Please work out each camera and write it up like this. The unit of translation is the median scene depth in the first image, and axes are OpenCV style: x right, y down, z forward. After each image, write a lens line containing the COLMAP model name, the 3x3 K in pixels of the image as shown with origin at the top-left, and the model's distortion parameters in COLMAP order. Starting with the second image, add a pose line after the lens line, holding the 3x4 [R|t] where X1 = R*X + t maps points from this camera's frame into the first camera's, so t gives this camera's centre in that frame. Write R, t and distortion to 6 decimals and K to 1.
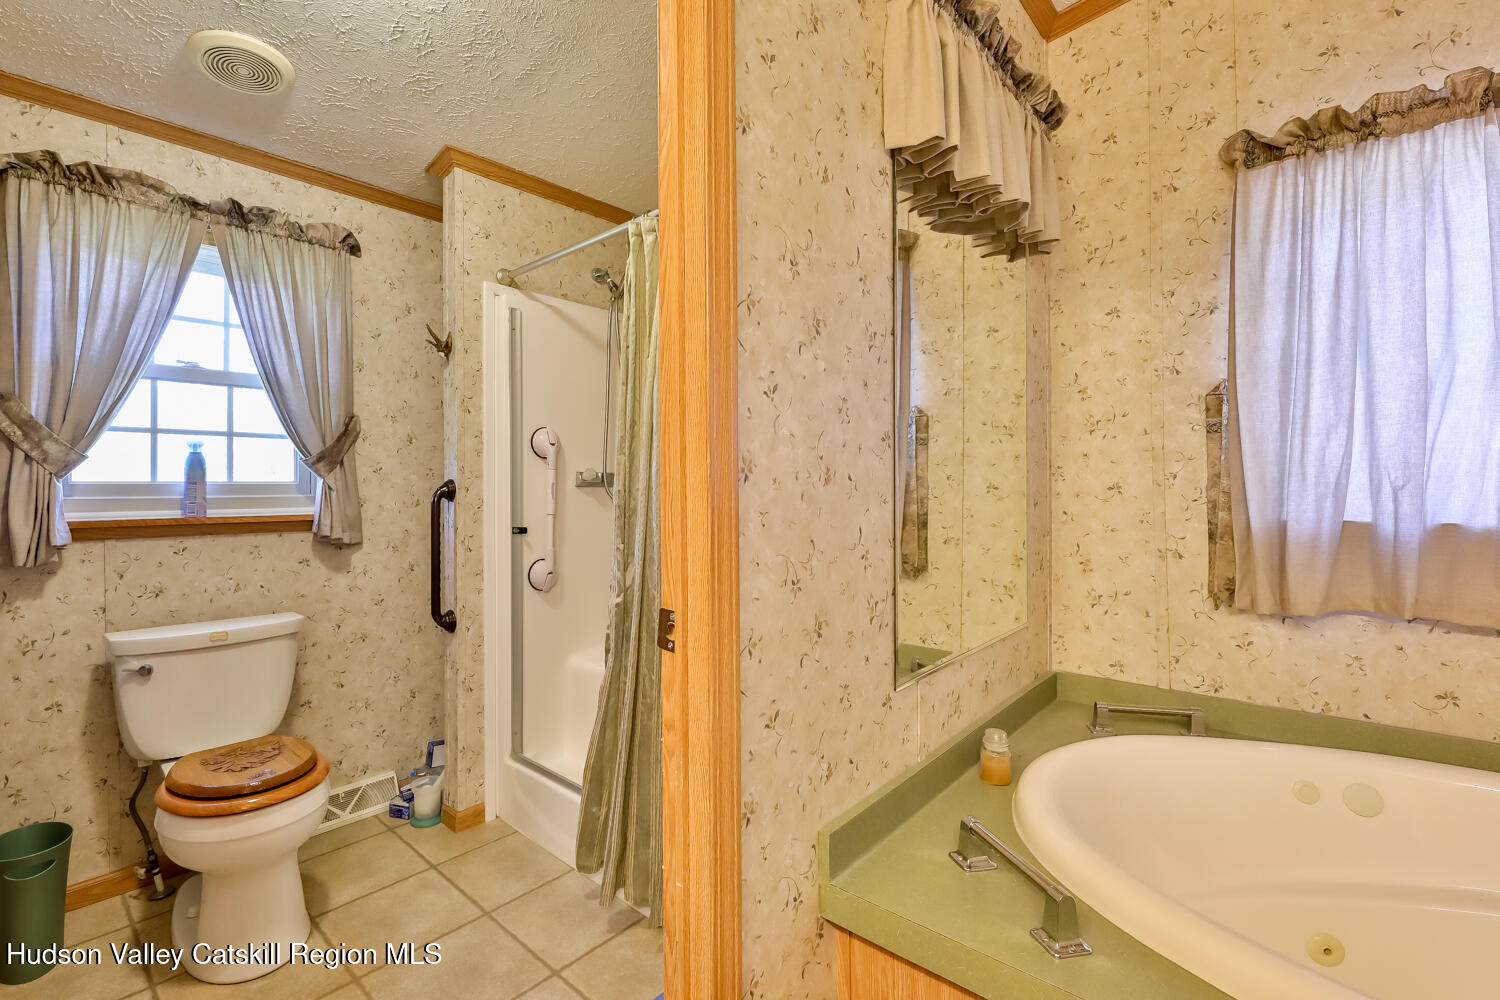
lens RADIAL K [[670.6, 0, 716.8], [0, 670.6, 481.0], [0, 0, 1]] dist [-0.002602, -0.002304]
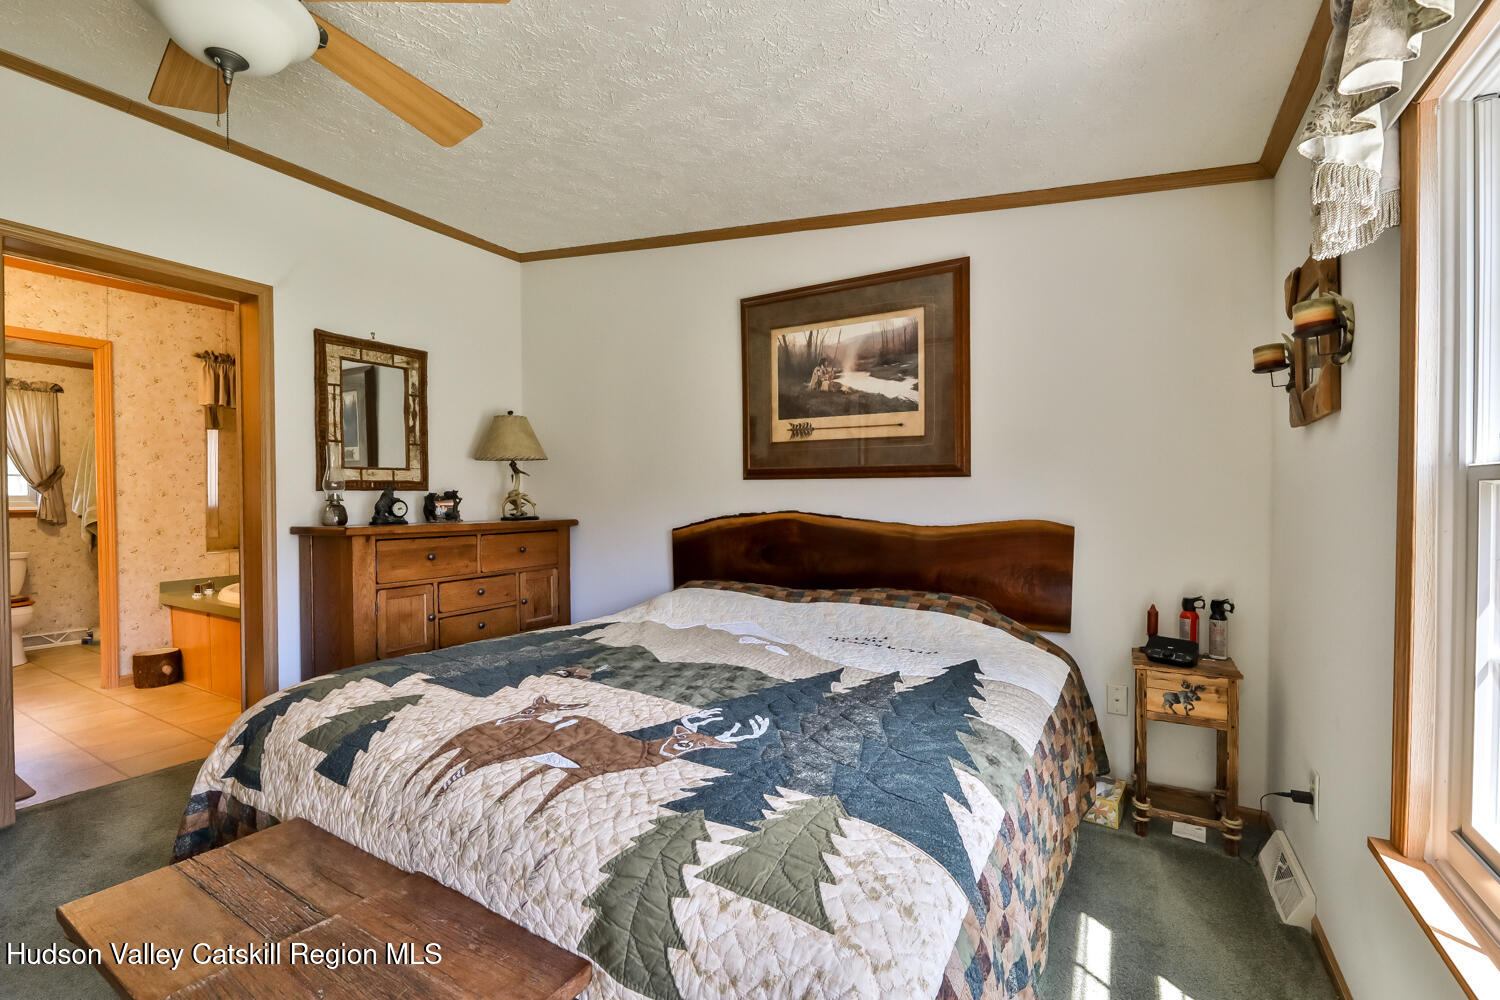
lens RADIAL K [[641.7, 0, 752.5], [0, 641.7, 503.6], [0, 0, 1]] dist [-0.001146, -0.002036]
pose [[0.977393, -0.002376, 0.211416, 1.647674], [-0.001091, 0.999867, 0.016281, -0.011106], [-0.211427, -0.016143, 0.977260, -2.046333]]
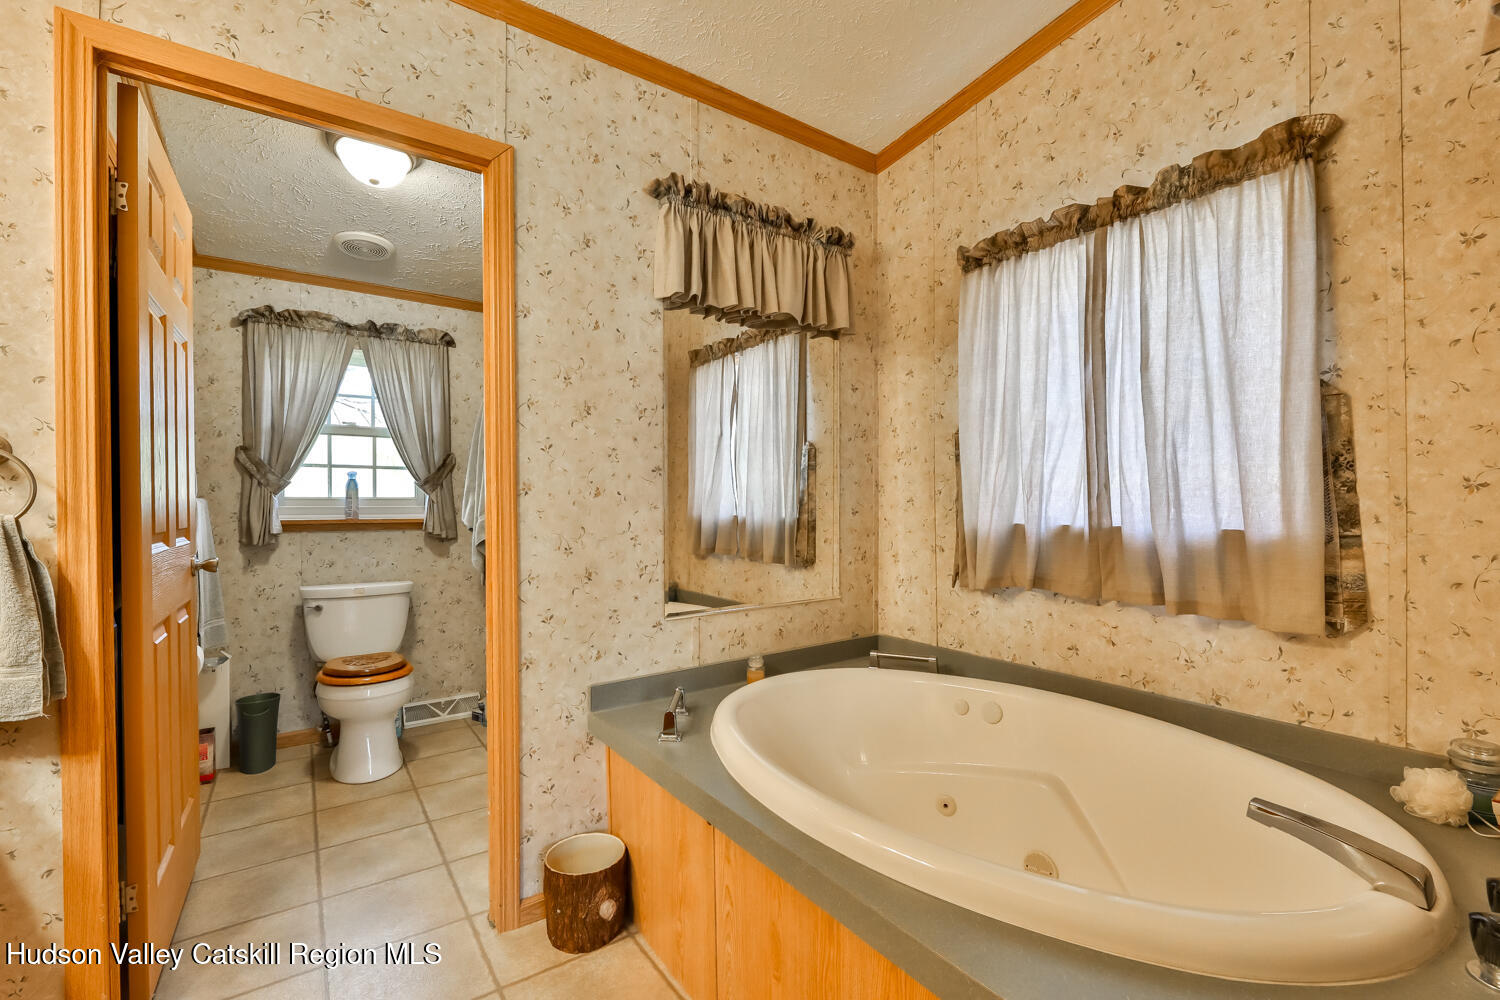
lens RADIAL K [[641.7, 0, 749.4], [0, 641.7, 505.6], [0, 0, 1]] dist [-0.001146, -0.002036]
pose [[0.978155, 0.002390, -0.207865, 0.550179], [-0.000374, 0.999952, 0.009740, 0.006840], [0.207879, -0.009450, 0.978109, -0.361116]]
